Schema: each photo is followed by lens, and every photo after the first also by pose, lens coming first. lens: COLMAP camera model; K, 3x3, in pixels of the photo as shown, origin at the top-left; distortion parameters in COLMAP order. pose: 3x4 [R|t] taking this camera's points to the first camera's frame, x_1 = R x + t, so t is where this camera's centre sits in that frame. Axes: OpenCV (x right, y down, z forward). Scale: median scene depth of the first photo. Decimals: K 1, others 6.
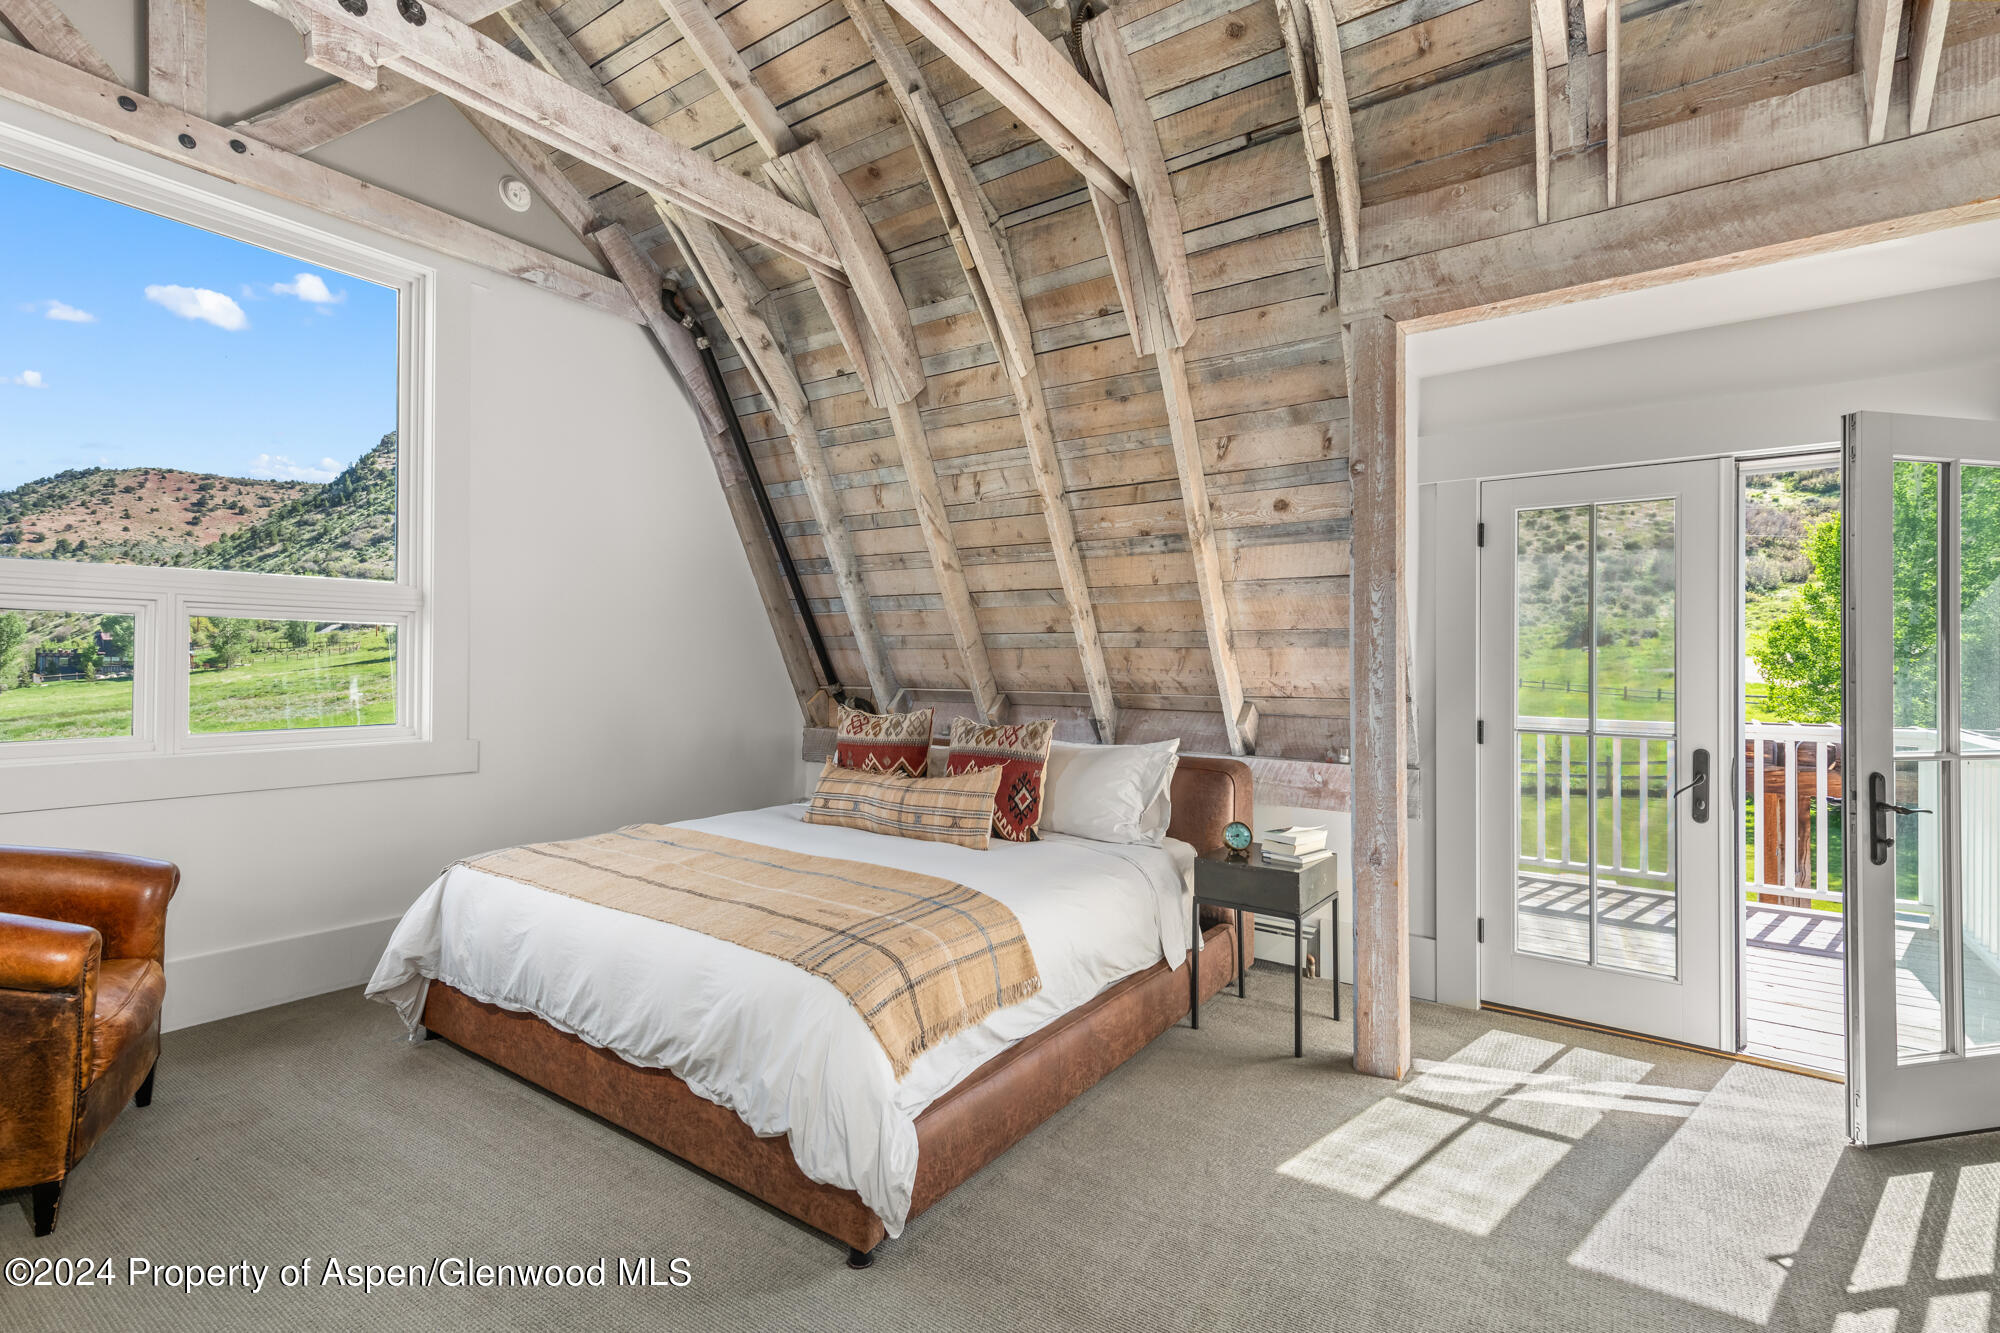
lens RADIAL K [[918.9, 0, 1000.0], [0, 918.9, 666.5], [0, 0, 1]] dist [0.015496, 0.000081]
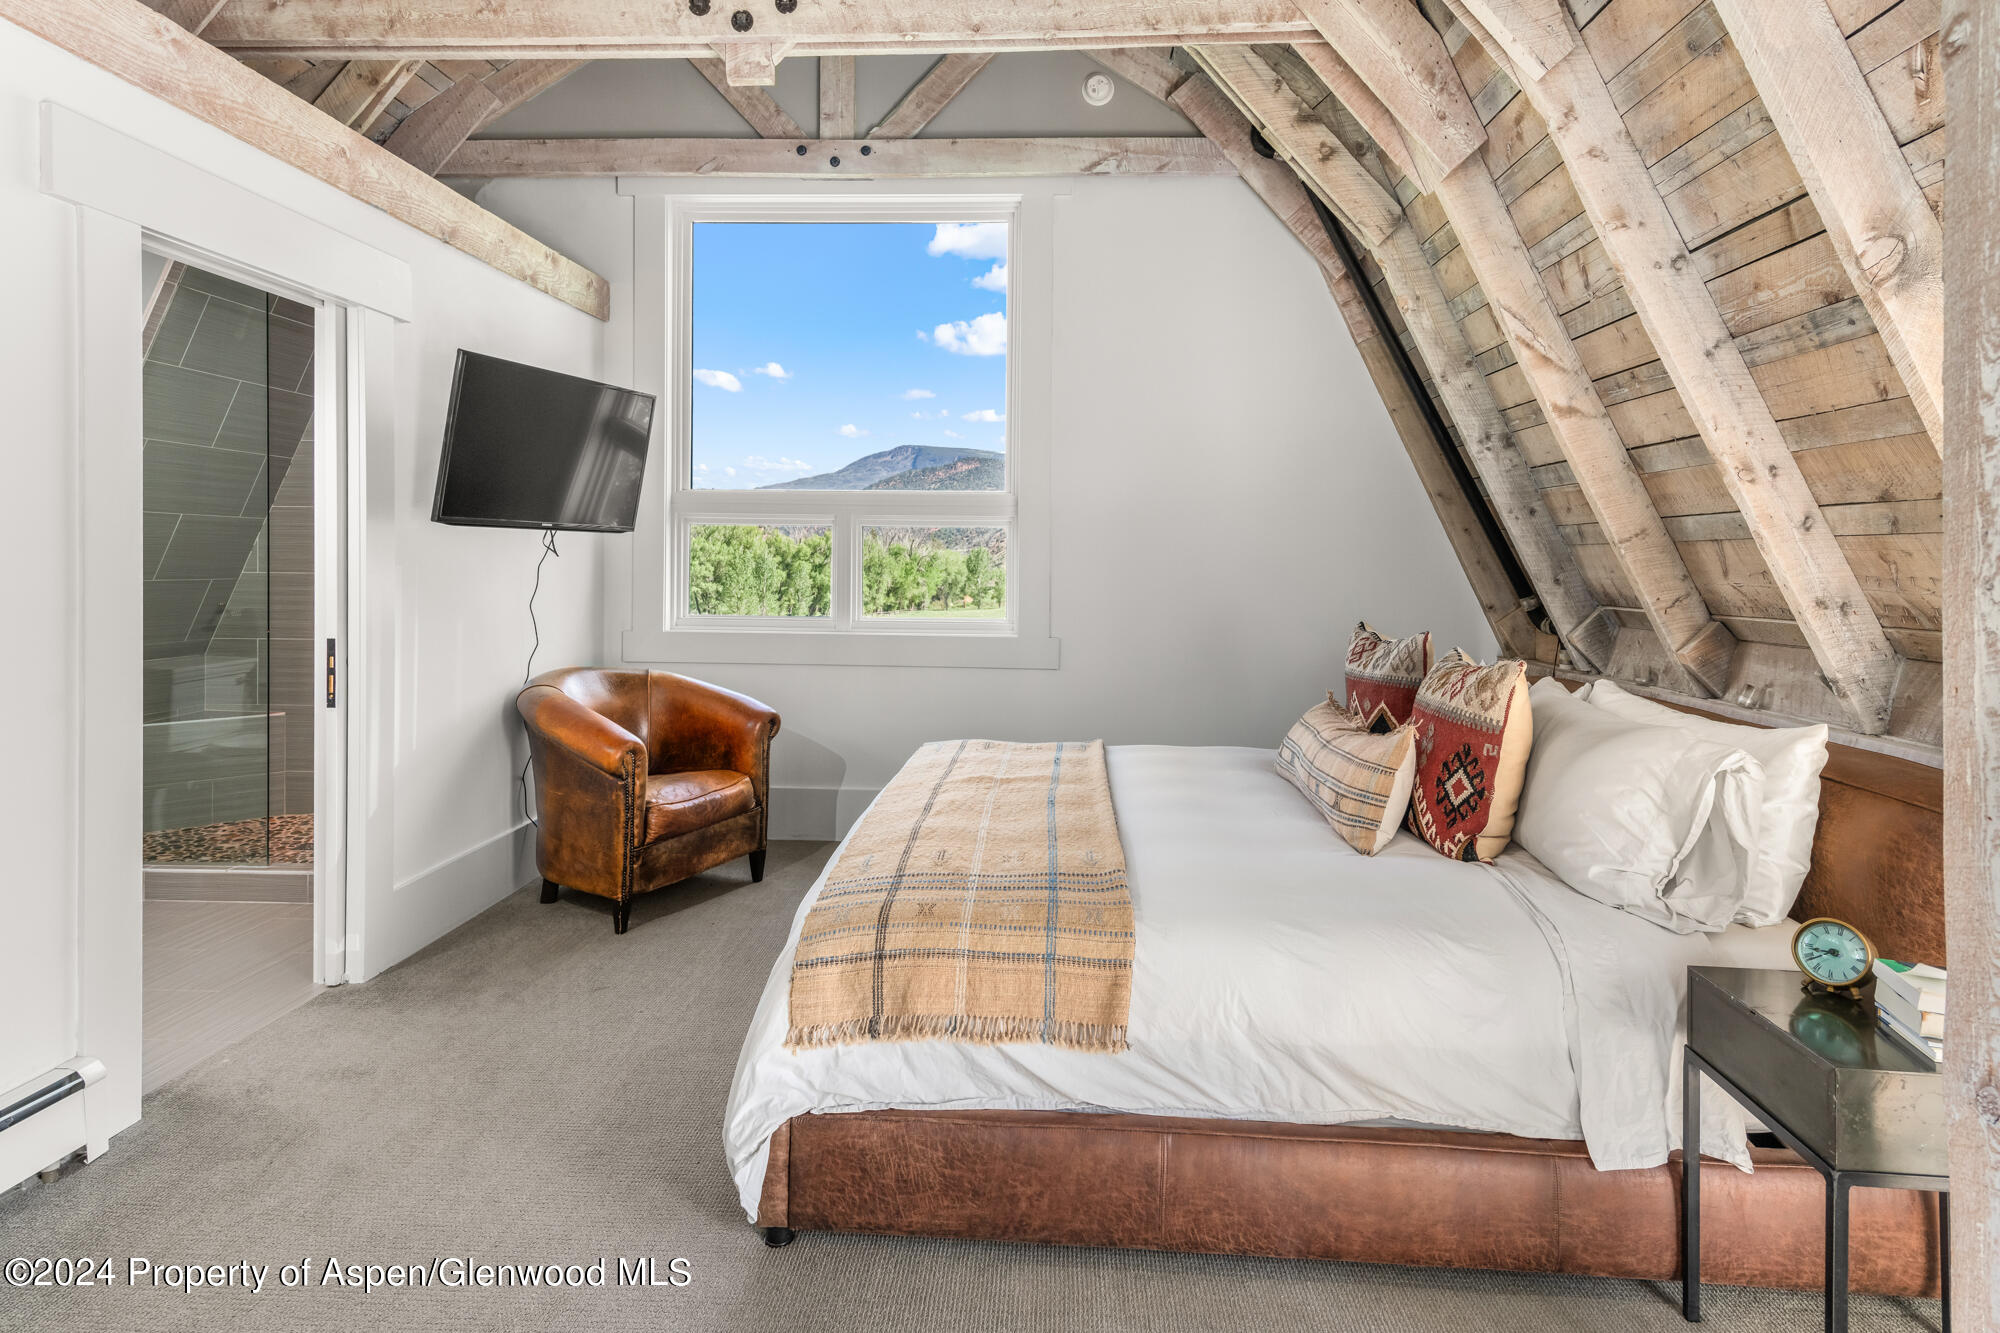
lens RADIAL K [[1068.1, 0, 1002.4], [0, 1068.1, 573.1], [0, 0, 1]] dist [0.049174, -0.022815]
pose [[0.522050, 0.009083, -0.852867, 0.440986], [-0.011125, 0.999931, 0.003840, 0.002910], [0.852842, 0.007484, 0.522115, 0.343828]]
